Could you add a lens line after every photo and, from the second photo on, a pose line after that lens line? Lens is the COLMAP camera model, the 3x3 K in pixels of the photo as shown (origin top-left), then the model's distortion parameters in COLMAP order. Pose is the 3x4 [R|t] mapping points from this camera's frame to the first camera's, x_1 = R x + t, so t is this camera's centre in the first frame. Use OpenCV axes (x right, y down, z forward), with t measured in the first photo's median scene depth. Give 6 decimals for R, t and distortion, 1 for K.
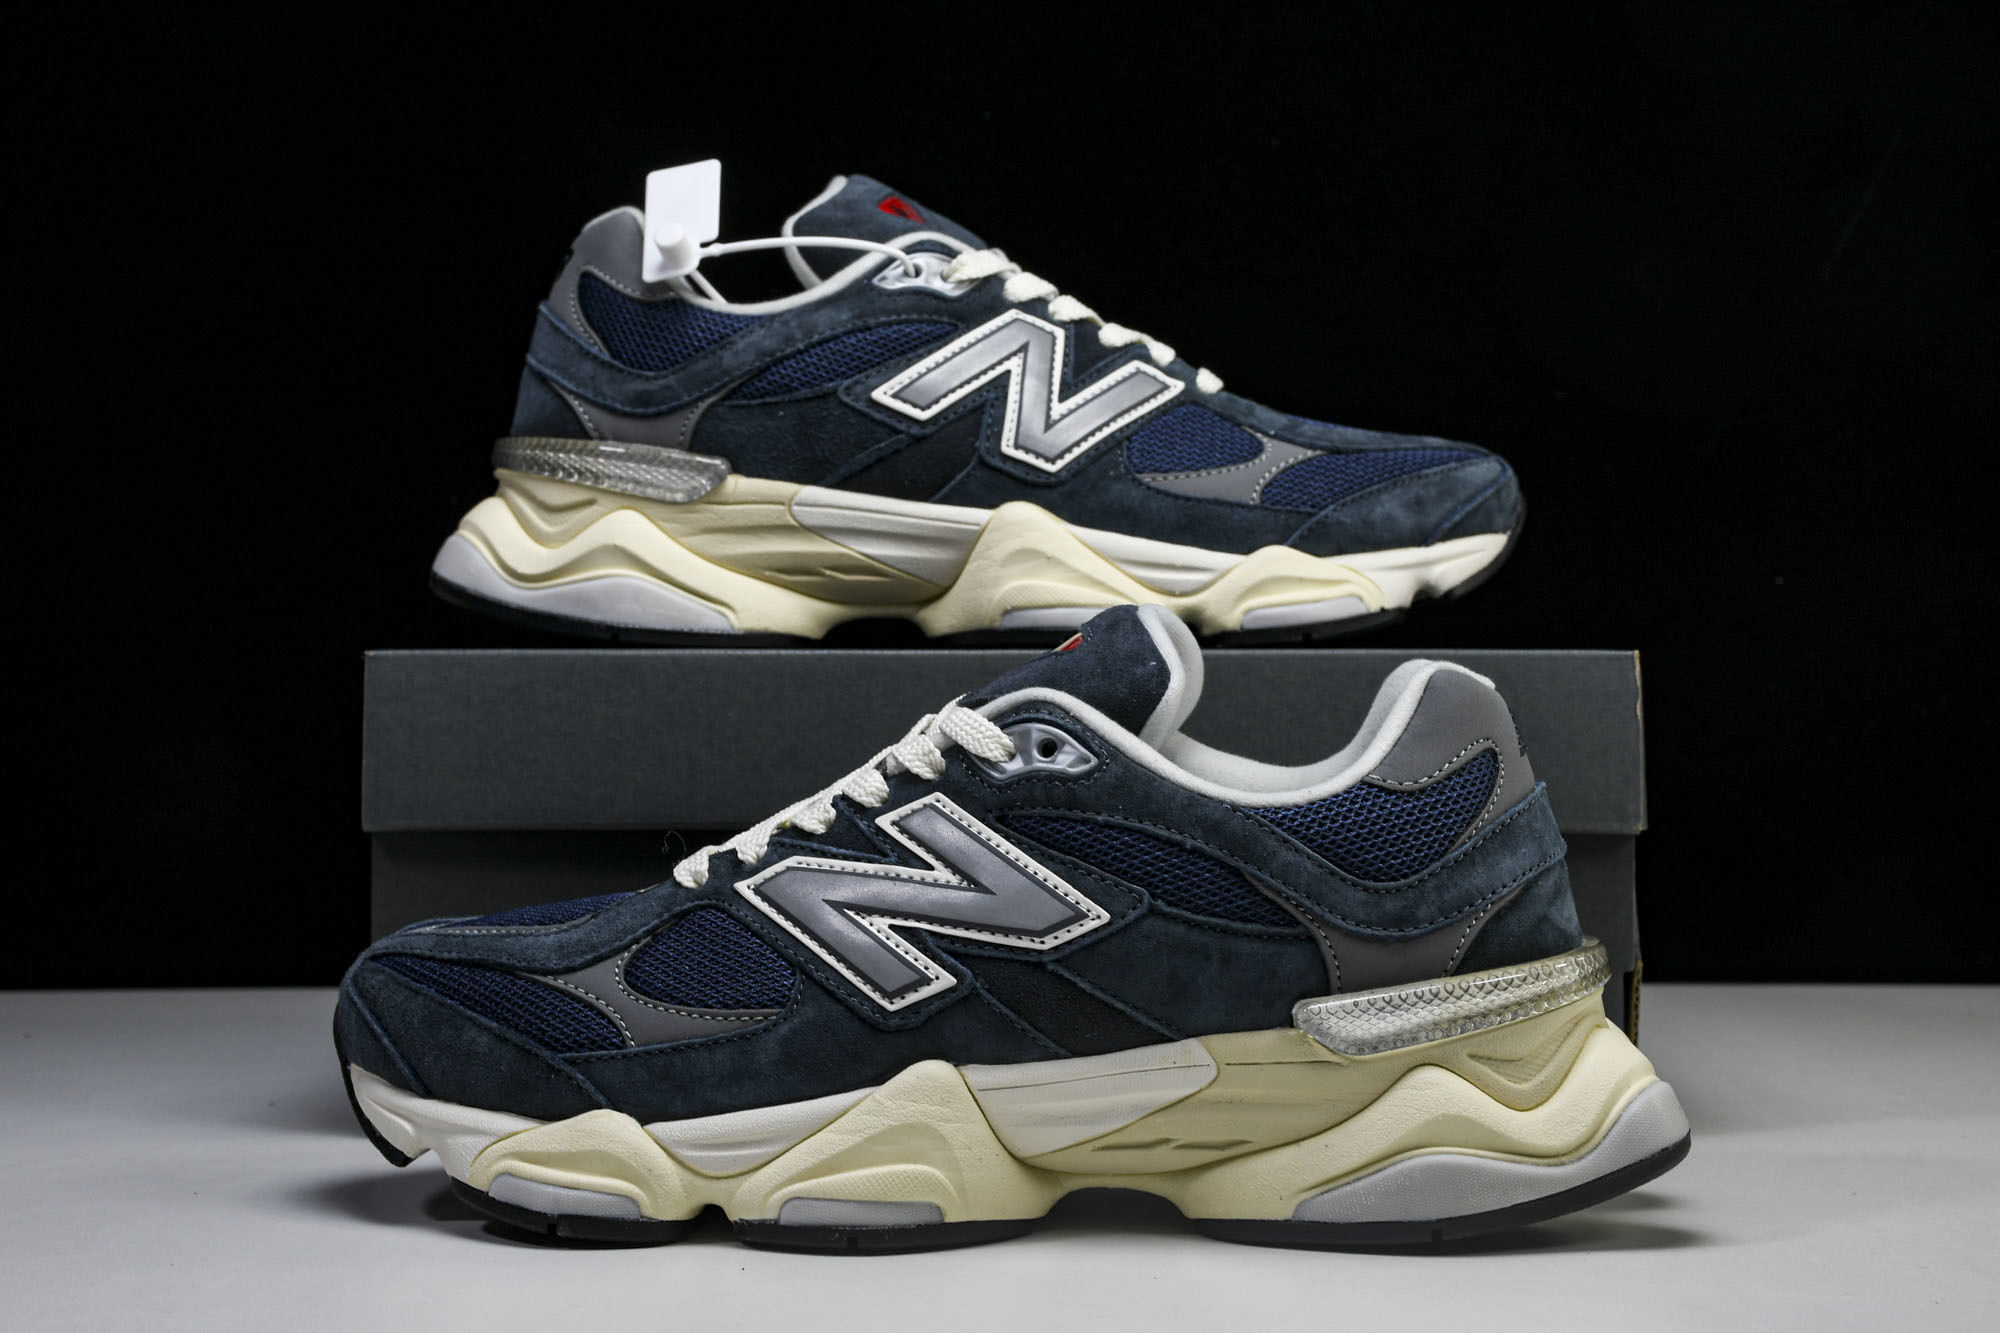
lens RADIAL K [[3407.6, 0, 996.1], [0, 3407.6, 646.3], [0, 0, 1]] dist [0.072029, 0.000000]
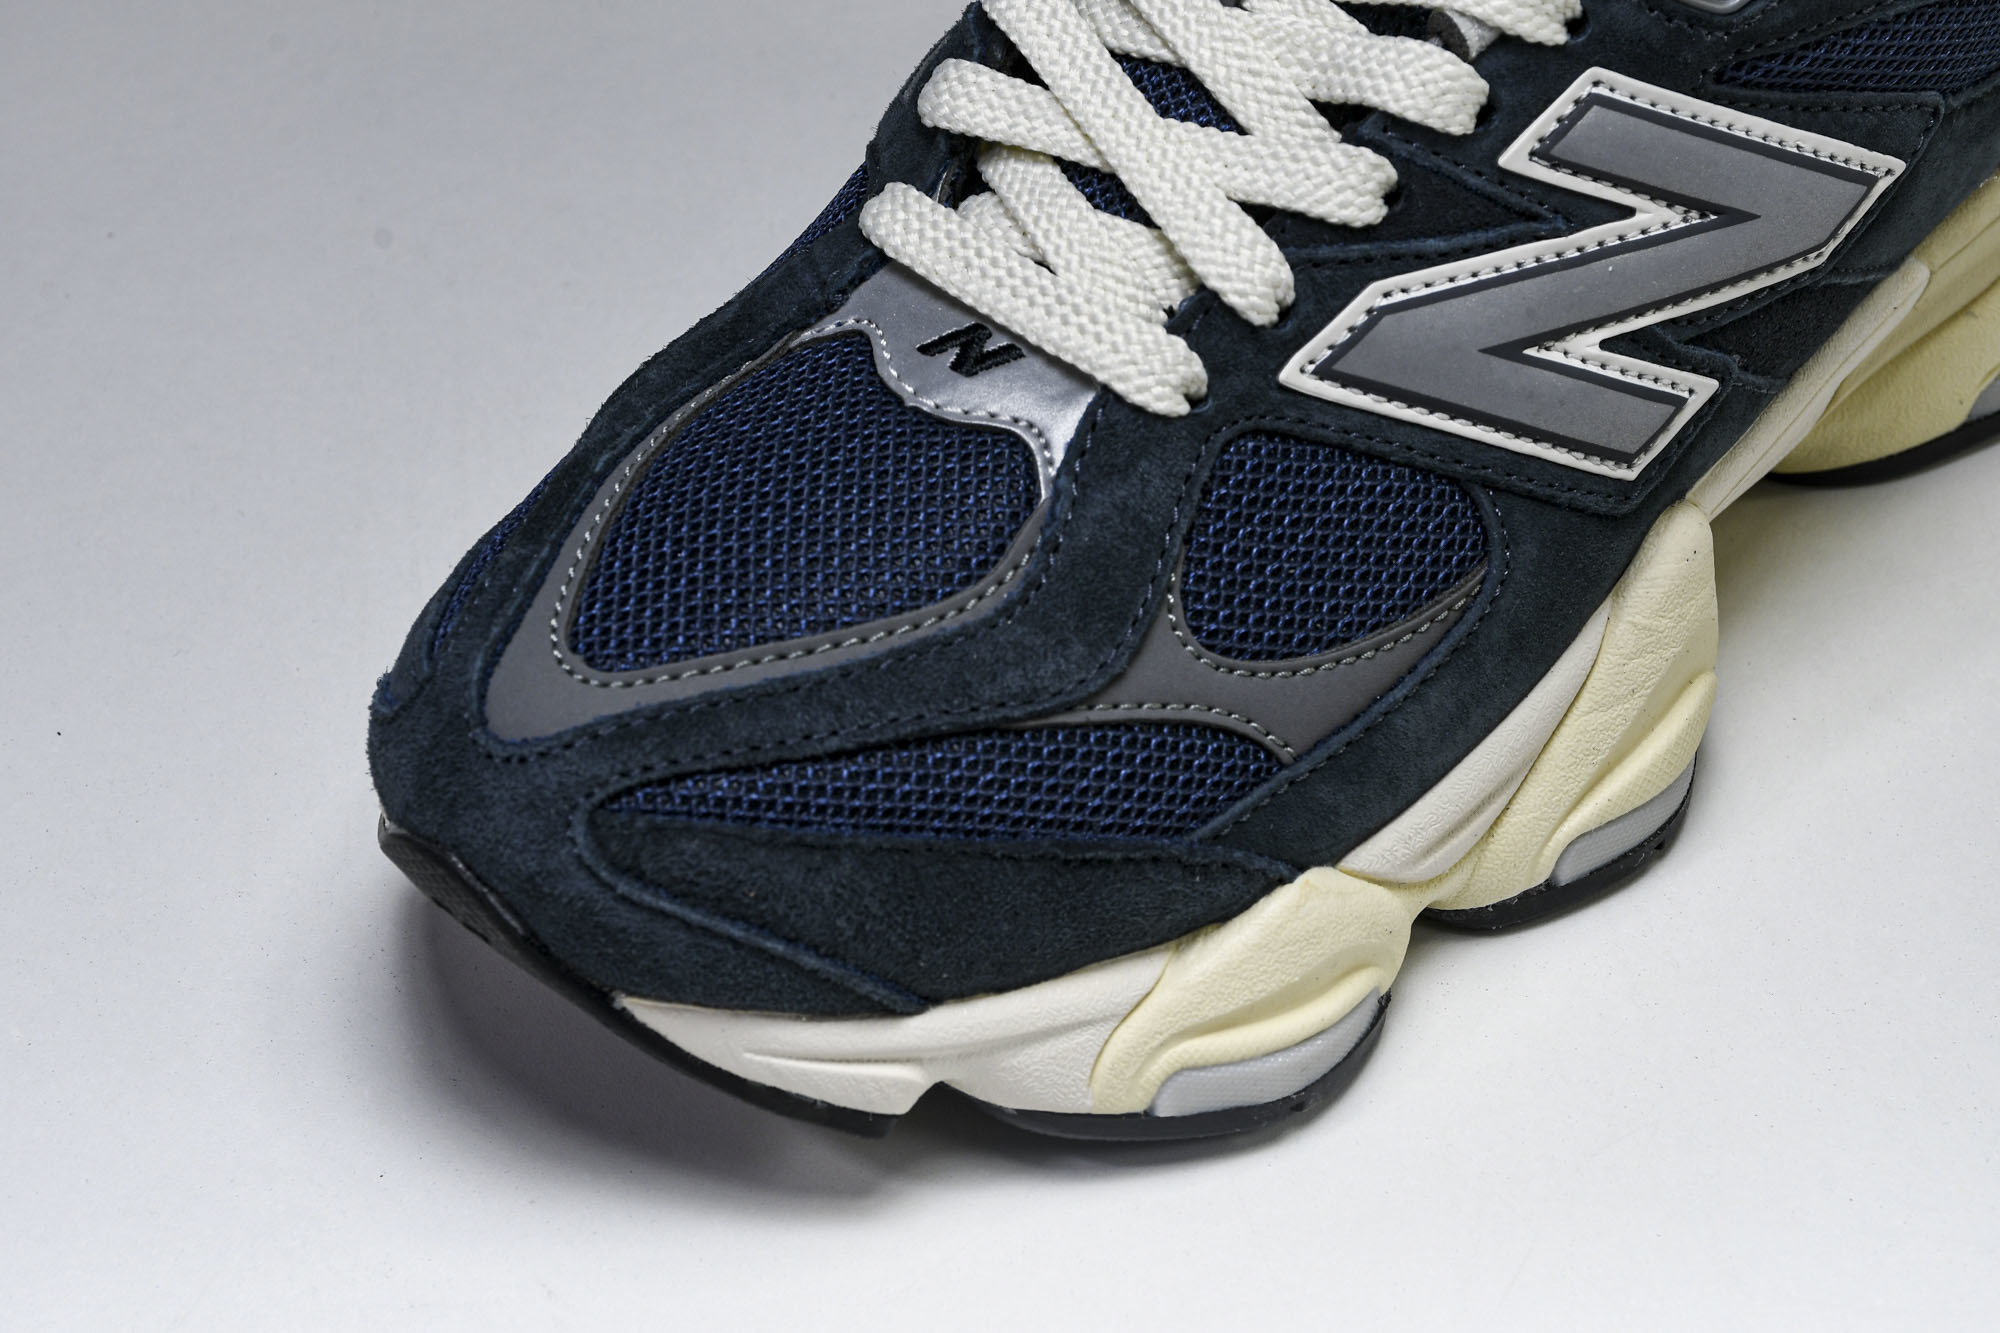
lens RADIAL K [[5276.9, 0, 973.6], [0, 5276.9, 685.2], [0, 0, 1]] dist [0.571725, 0.000000]
pose [[0.584998, -0.526457, 0.616945, -0.641815], [0.001803, 0.761531, 0.648126, -0.426085], [-0.811033, -0.378040, 0.446443, 0.689400]]
